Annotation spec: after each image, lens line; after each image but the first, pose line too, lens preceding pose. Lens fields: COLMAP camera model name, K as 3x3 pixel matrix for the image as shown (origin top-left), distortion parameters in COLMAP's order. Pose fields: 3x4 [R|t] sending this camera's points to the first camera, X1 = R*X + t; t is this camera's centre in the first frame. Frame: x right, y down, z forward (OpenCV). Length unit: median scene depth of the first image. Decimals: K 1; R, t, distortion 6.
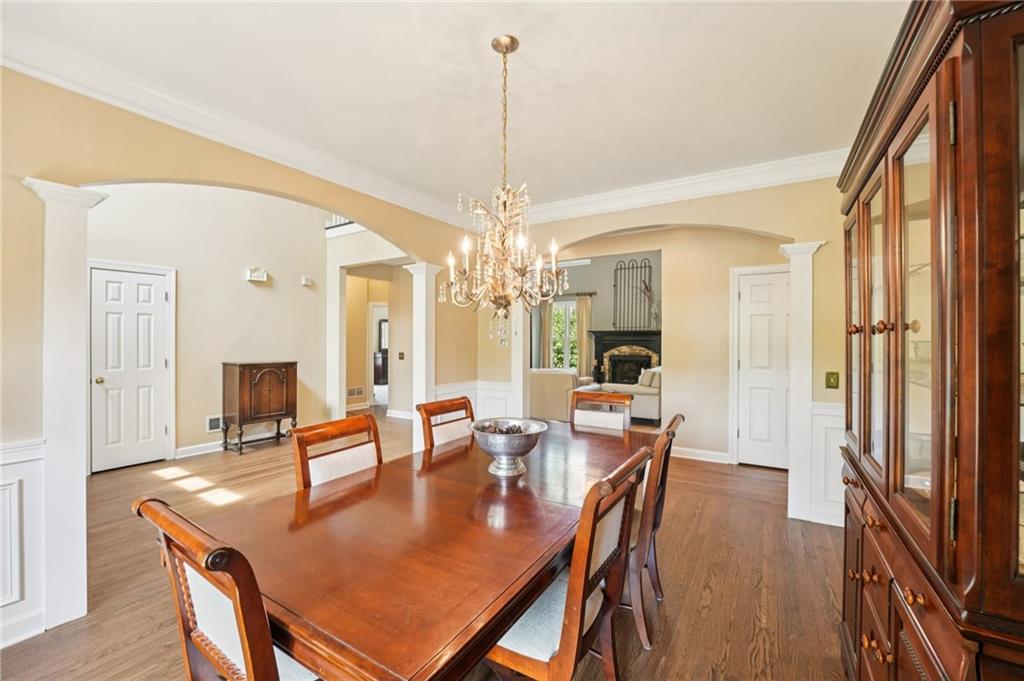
lens RADIAL K [[419.0, 0, 497.6], [0, 419.0, 342.6], [0, 0, 1]] dist [-0.022295, -0.000243]
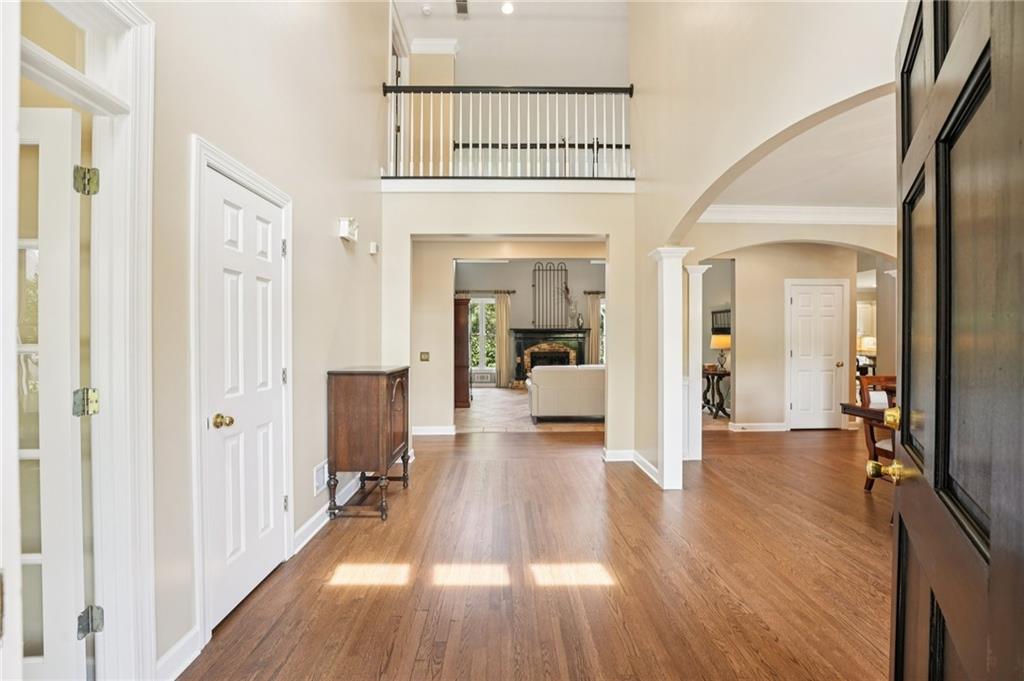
lens RADIAL K [[419.0, 0, 510.9], [0, 419.0, 343.2], [0, 0, 1]] dist [-0.022295, -0.000243]
pose [[0.828560, -0.008201, 0.559841, -0.865136], [0.007436, 0.999966, 0.003643, 0.008173], [-0.559852, 0.001144, 0.828592, 0.406637]]
